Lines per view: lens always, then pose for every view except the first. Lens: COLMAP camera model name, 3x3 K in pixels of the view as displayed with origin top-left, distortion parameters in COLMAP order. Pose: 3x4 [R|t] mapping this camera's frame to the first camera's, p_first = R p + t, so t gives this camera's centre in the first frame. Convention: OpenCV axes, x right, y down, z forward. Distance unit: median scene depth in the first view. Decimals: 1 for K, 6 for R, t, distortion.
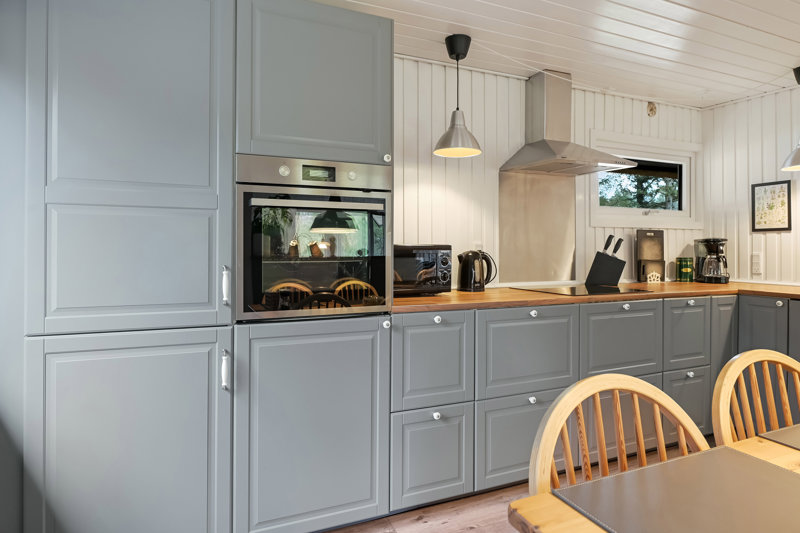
lens RADIAL K [[474.2, 0, 401.2], [0, 474.2, 259.4], [0, 0, 1]] dist [-0.042184, 0.000172]
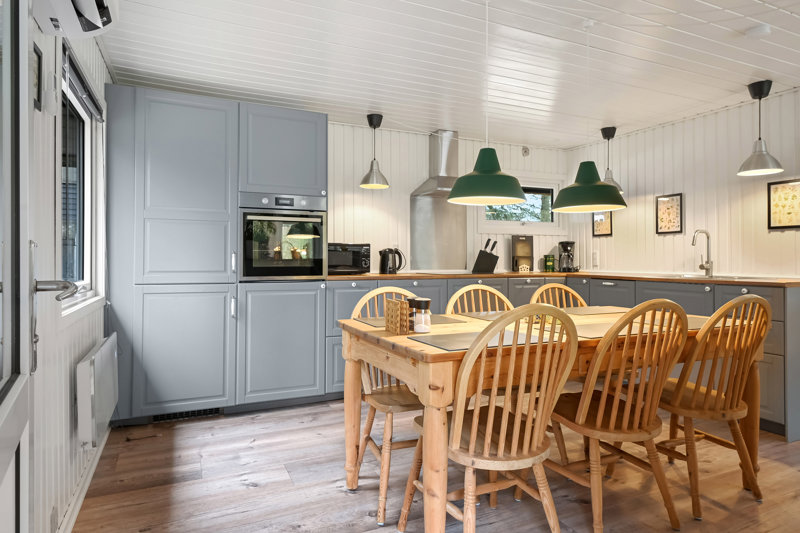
lens RADIAL K [[467.0, 0, 400.0], [0, 467.0, 266.5], [0, 0, 1]] dist [-0.043560, 0.000077]
pose [[0.999789, -0.002561, 0.020385, 0.153280], [0.002776, 0.999941, -0.010534, 0.056756], [-0.020357, 0.010589, 0.999737, -0.521280]]
